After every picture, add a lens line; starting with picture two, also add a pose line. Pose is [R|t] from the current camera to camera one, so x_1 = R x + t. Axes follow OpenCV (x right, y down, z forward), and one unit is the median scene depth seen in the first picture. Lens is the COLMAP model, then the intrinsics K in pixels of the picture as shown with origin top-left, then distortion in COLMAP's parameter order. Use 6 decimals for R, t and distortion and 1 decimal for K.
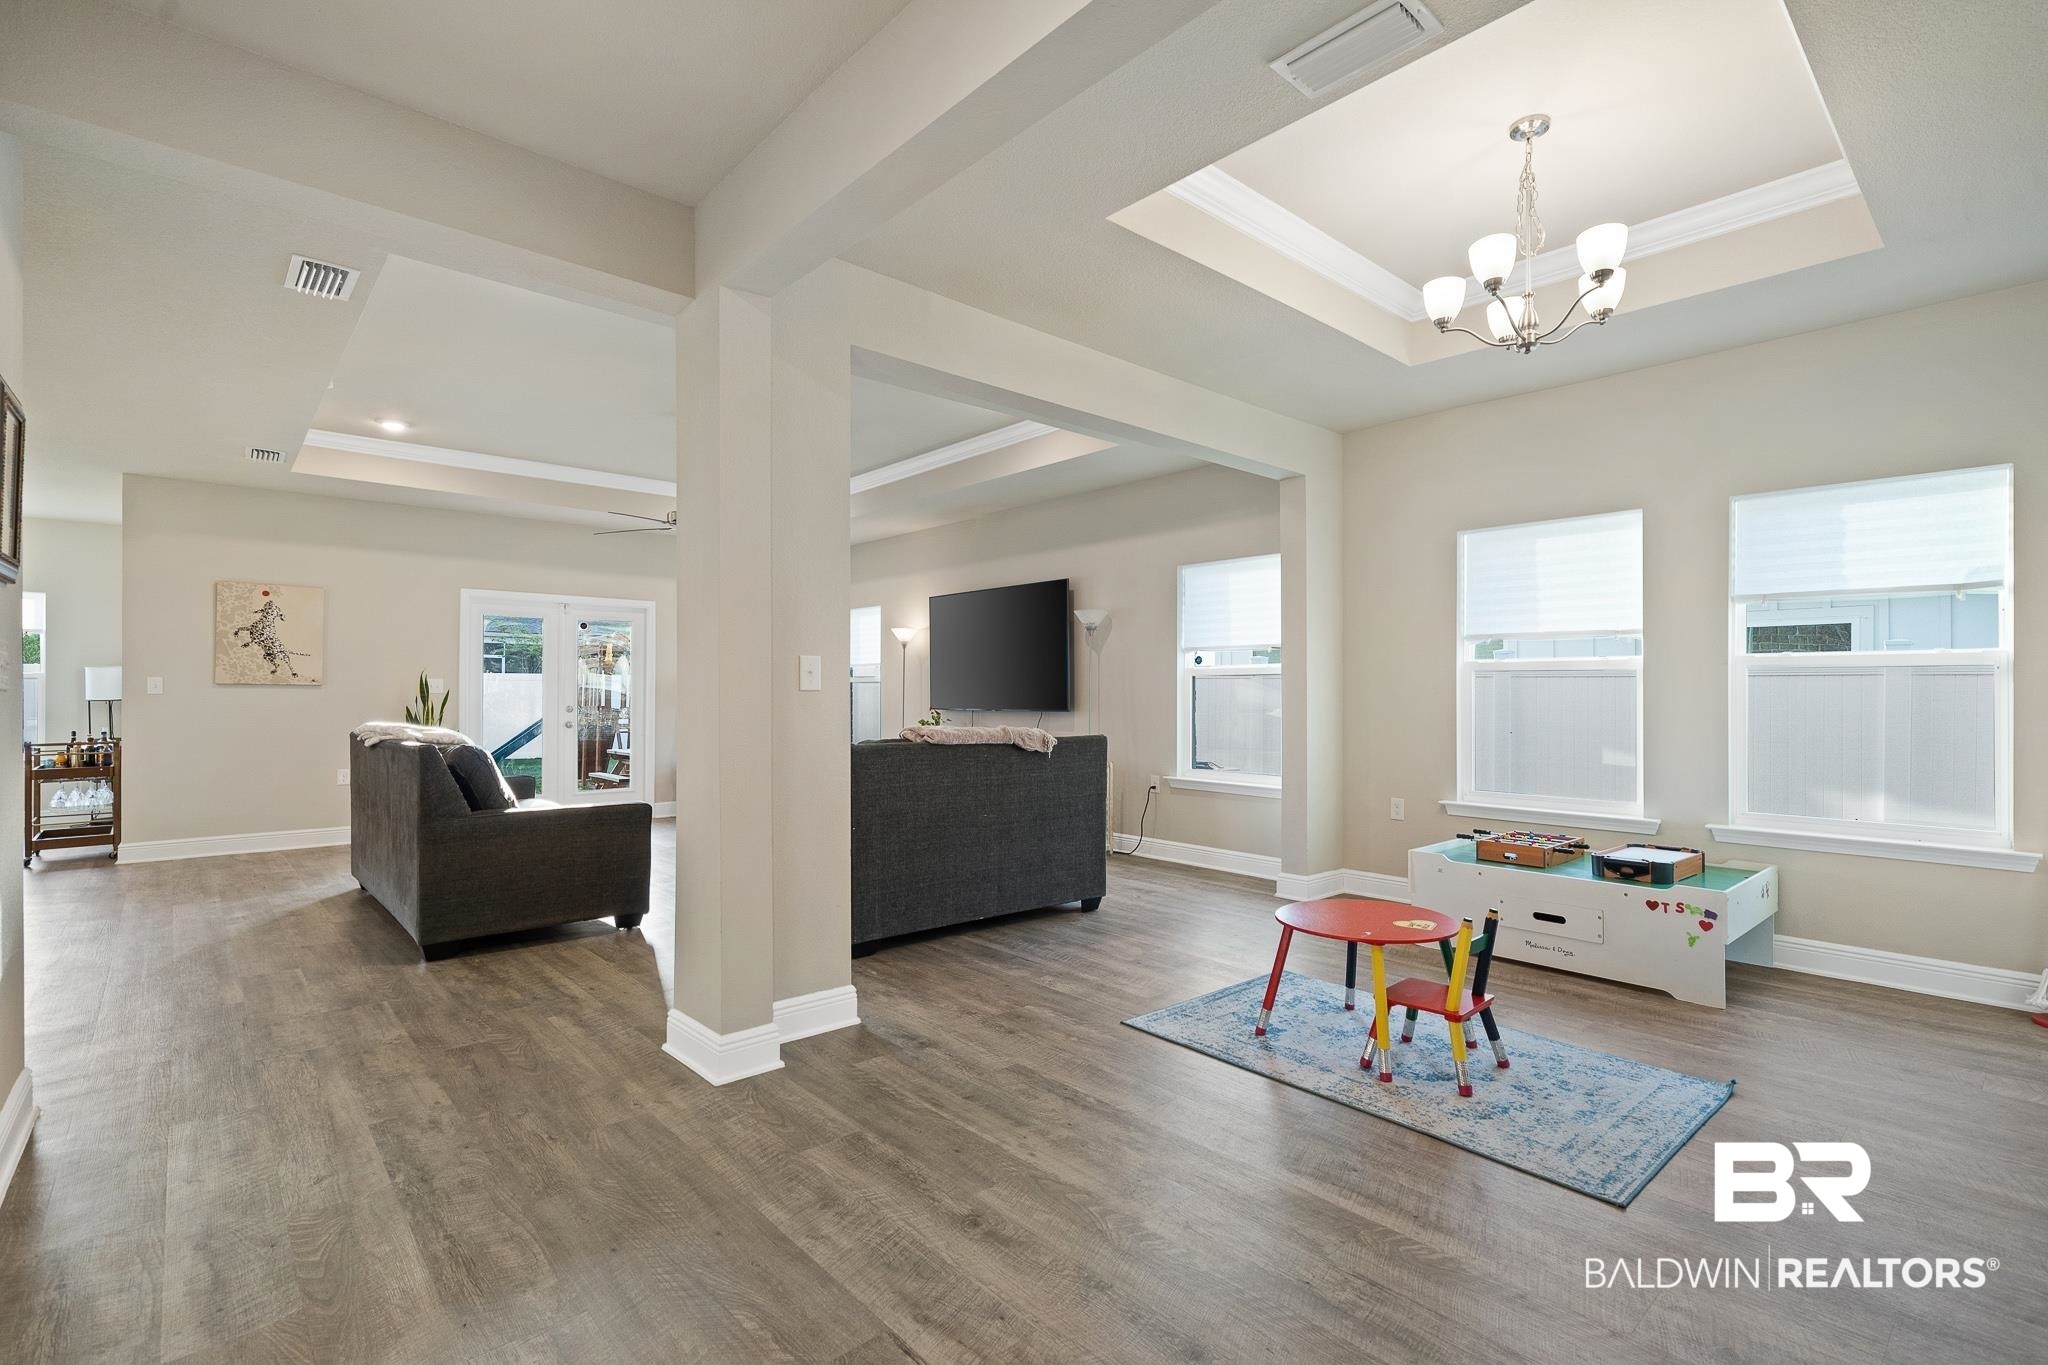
lens RADIAL K [[959.4, 0, 1027.6], [0, 959.4, 687.7], [0, 0, 1]] dist [0.001595, 0.000442]
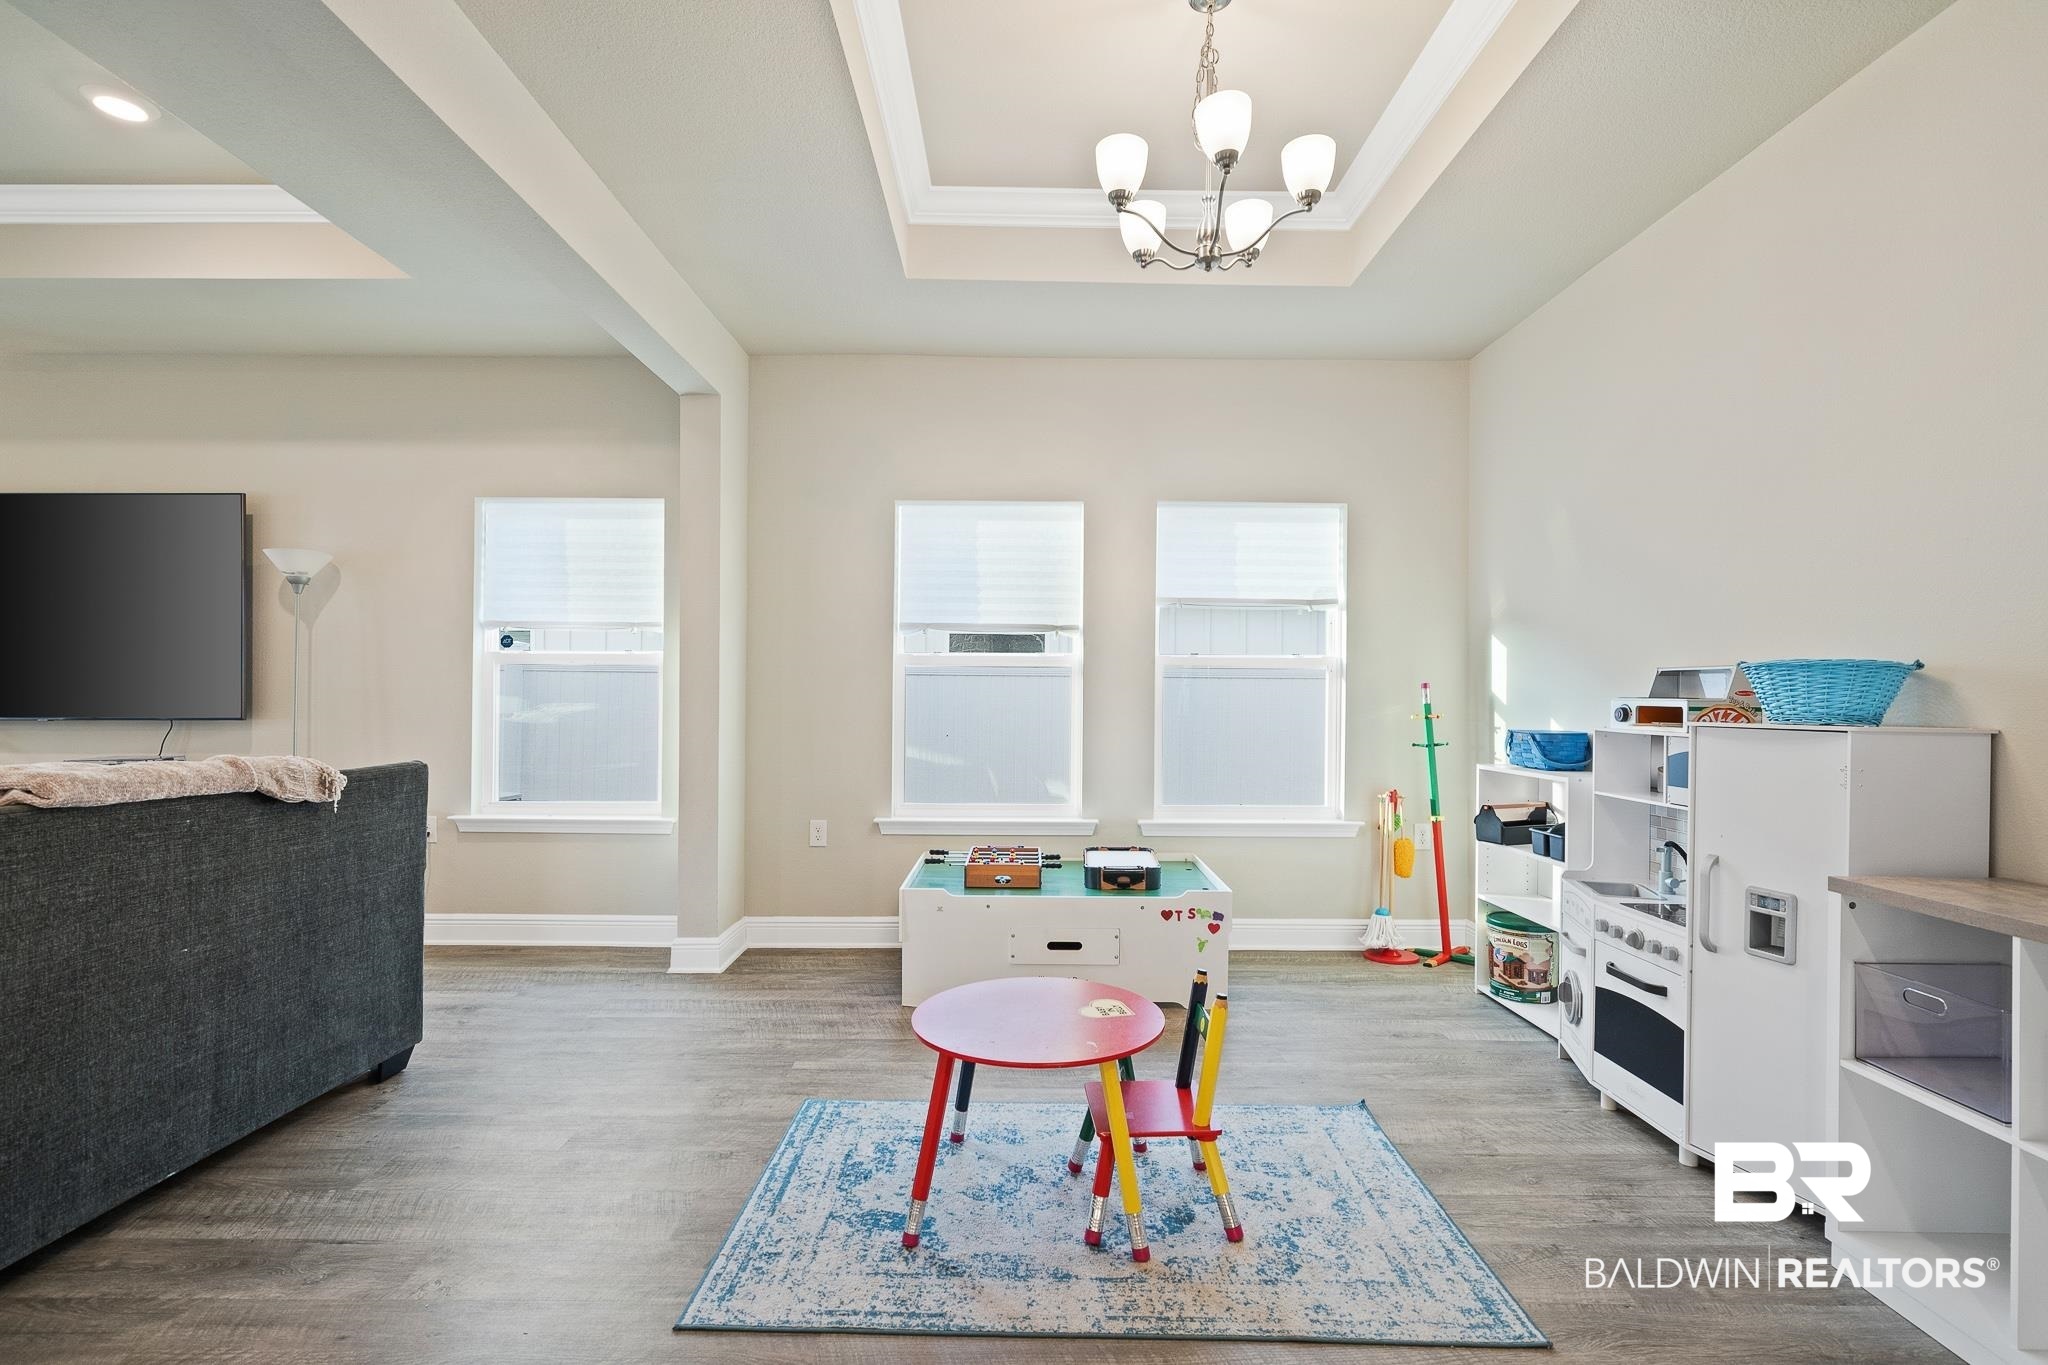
lens RADIAL K [[959.4, 0, 1021.8], [0, 959.4, 685.8], [0, 0, 1]] dist [0.001595, 0.000442]
pose [[0.663598, 0.006453, 0.748062, -0.142491], [-0.007530, 0.999970, -0.001947, 0.003068], [-0.748052, -0.004341, 0.663626, 0.444694]]
